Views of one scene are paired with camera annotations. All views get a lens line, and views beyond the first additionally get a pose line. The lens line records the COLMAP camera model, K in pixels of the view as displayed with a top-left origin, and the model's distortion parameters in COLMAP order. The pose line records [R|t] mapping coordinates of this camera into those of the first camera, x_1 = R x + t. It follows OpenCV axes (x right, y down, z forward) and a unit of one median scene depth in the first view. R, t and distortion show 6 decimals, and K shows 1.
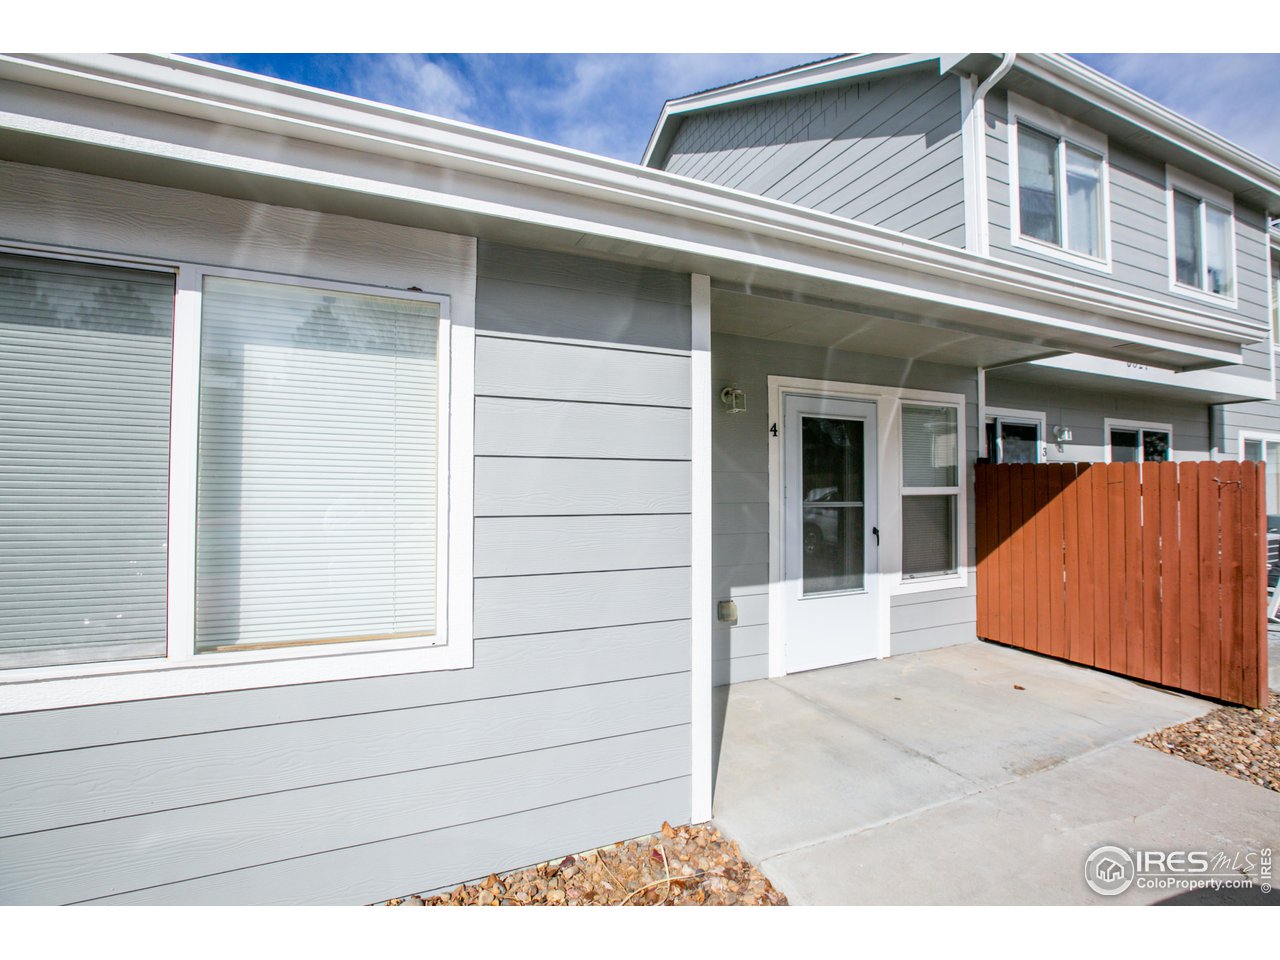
lens RADIAL K [[615.1, 0, 638.2], [0, 615.1, 476.8], [0, 0, 1]] dist [-0.055937, 0.020031]
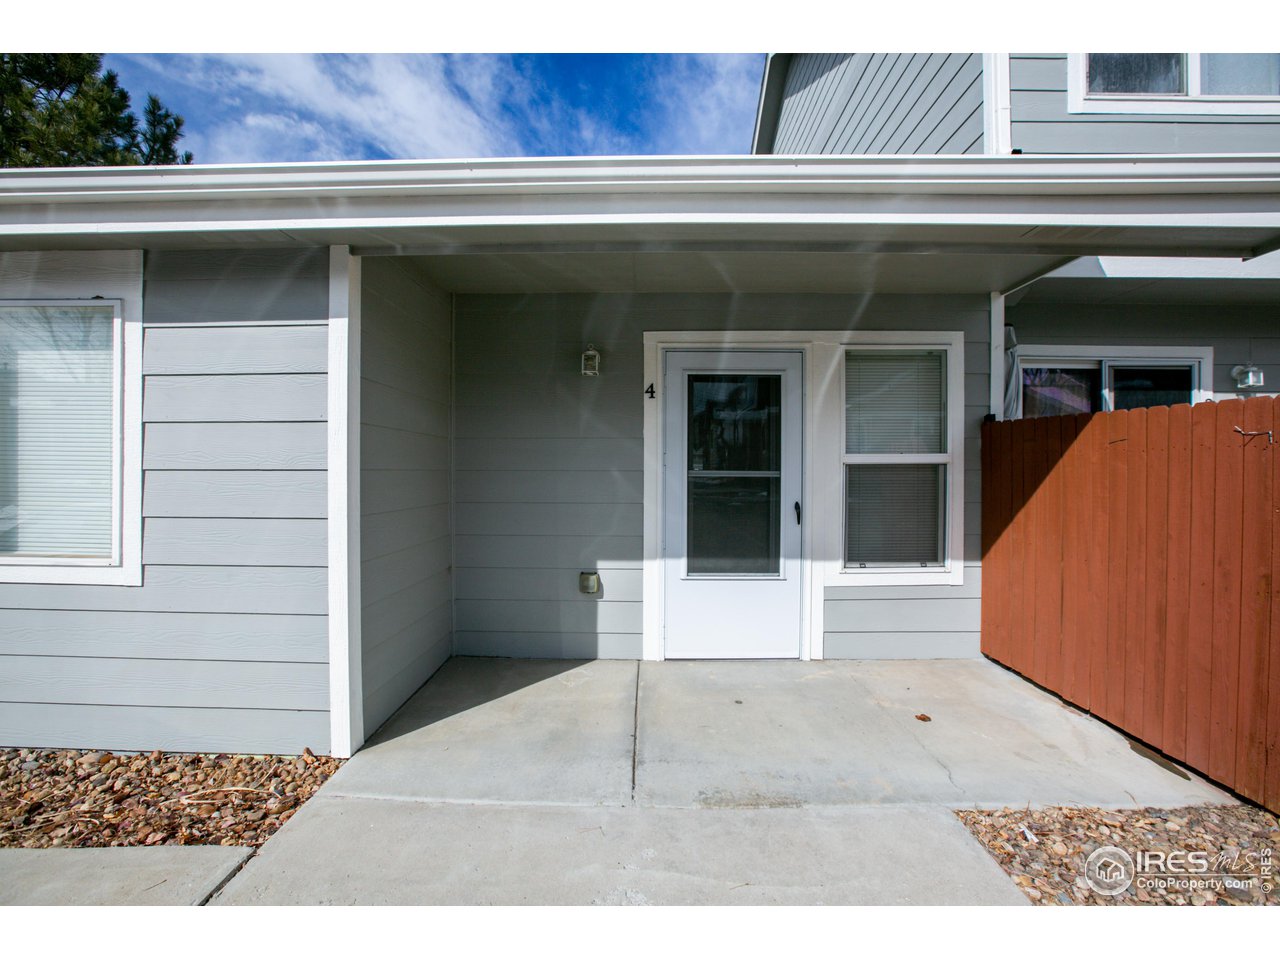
lens RADIAL K [[619.2, 0, 640.0], [0, 619.2, 480.0], [0, 0, 1]] dist [-0.052267, 0.018390]
pose [[0.897158, 0.006035, -0.441669, 0.630756], [0.007756, 0.999537, 0.029412, 0.029173], [0.441642, -0.029813, 0.896696, 0.168126]]
